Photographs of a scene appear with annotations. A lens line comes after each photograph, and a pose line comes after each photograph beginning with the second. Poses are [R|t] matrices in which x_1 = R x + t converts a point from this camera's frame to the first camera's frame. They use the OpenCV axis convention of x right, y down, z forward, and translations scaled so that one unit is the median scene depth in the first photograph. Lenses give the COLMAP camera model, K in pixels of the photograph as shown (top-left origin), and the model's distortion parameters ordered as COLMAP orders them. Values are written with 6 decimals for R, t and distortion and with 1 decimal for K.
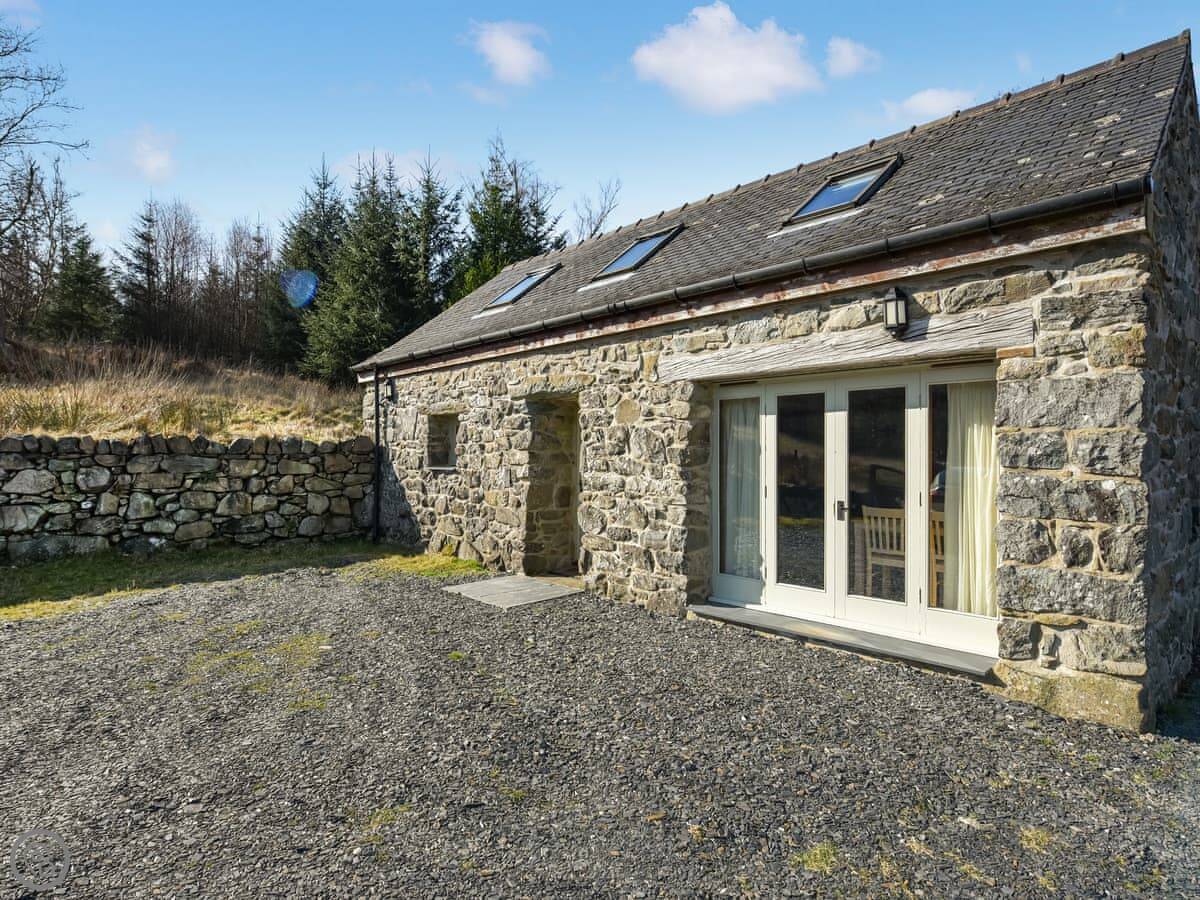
lens RADIAL K [[723.6, 0, 634.9], [0, 723.6, 439.5], [0, 0, 1]] dist [-0.003757, -0.001678]
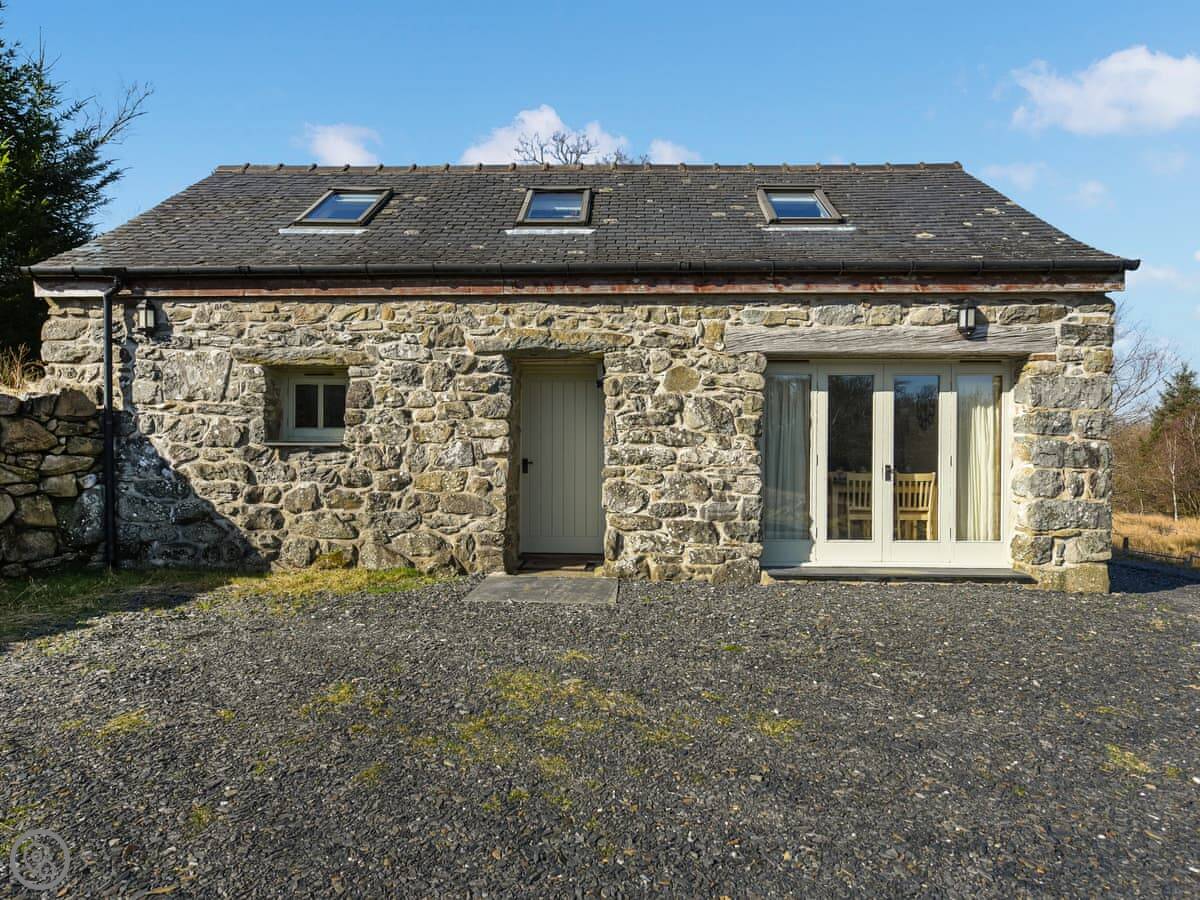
lens RADIAL K [[723.6, 0, 601.5], [0, 723.6, 457.4], [0, 0, 1]] dist [-0.003757, -0.001678]
pose [[0.673337, 0.005240, 0.739317, -0.814796], [-0.014599, 0.999874, 0.006209, 0.061870], [-0.739192, -0.014974, 0.673329, 0.462515]]
